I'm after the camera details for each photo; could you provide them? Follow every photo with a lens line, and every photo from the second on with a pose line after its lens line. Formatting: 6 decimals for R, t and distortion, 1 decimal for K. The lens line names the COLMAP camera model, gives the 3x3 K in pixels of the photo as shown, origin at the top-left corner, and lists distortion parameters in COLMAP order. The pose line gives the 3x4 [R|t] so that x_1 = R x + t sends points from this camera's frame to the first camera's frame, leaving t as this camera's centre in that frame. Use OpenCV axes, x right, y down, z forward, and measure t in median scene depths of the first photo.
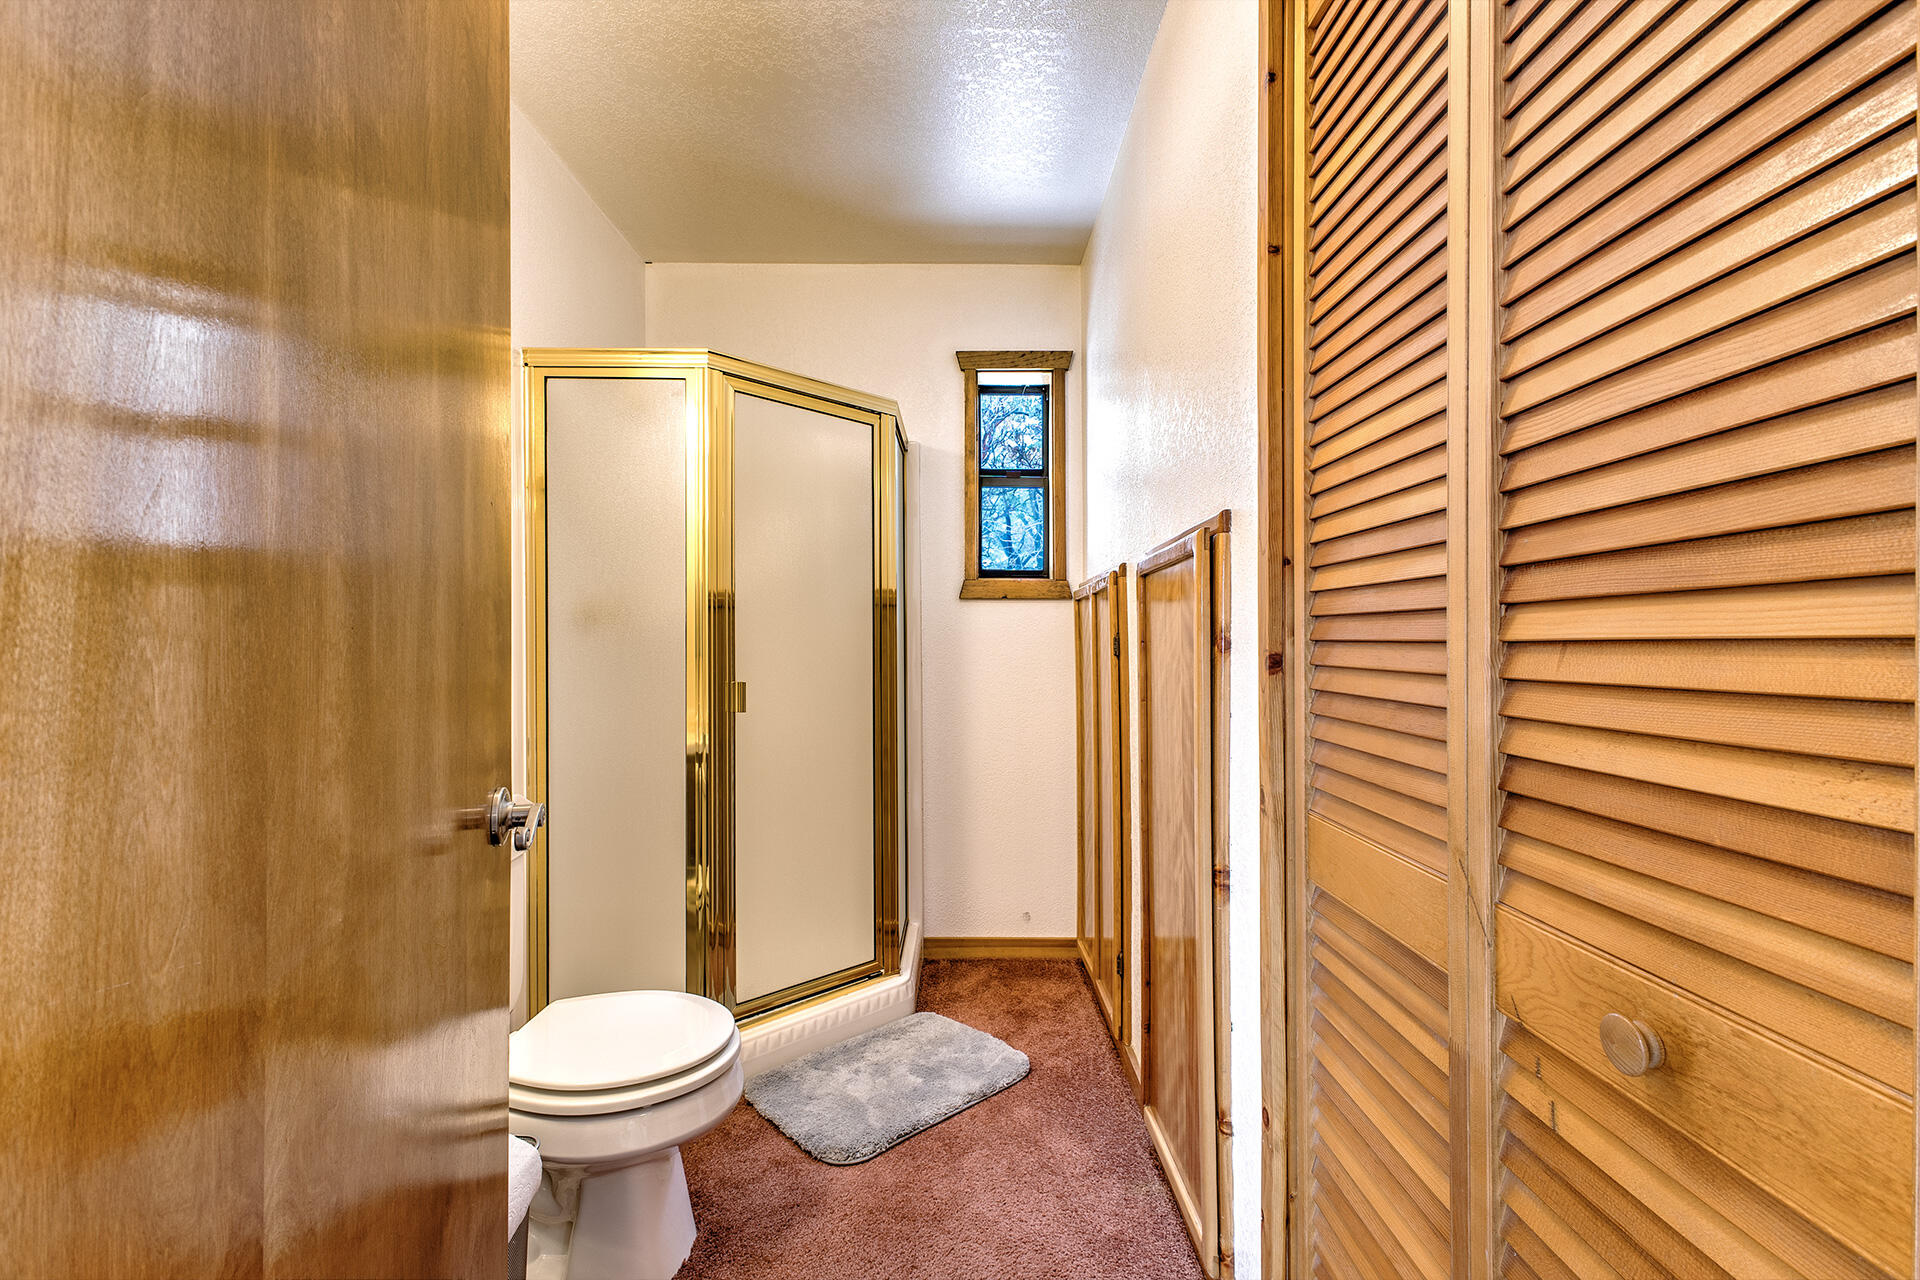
lens RADIAL K [[811.2, 0, 965.8], [0, 811.2, 632.8], [0, 0, 1]] dist [0.005810, 0.000352]
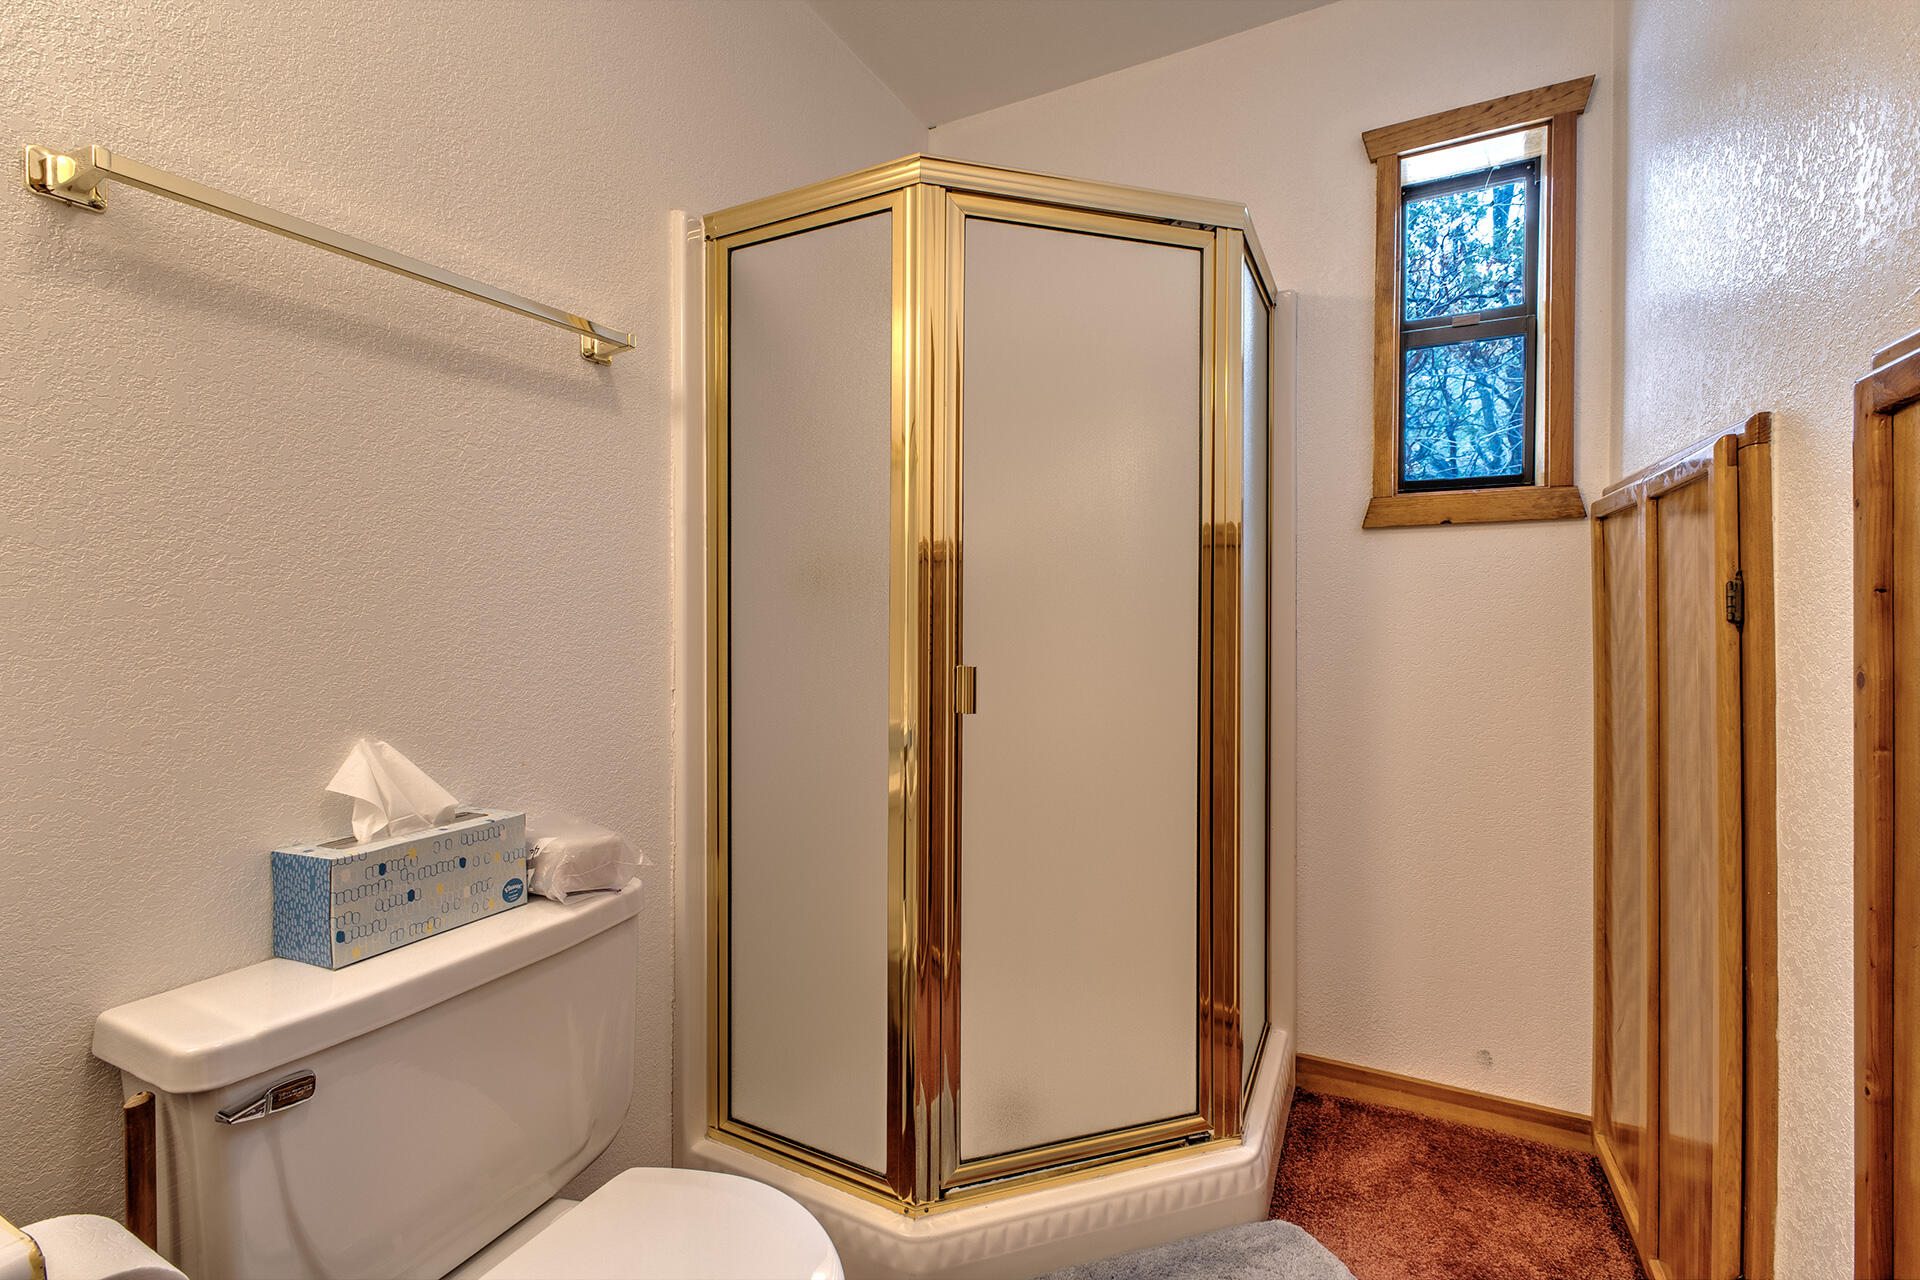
lens RADIAL K [[811.2, 0, 965.8], [0, 811.2, 632.8], [0, 0, 1]] dist [0.005810, 0.000352]
pose [[0.884593, 0.006603, -0.466318, 0.015293], [0.017452, 0.998731, 0.047248, 0.003706], [0.466038, -0.049934, 0.883355, 0.318875]]
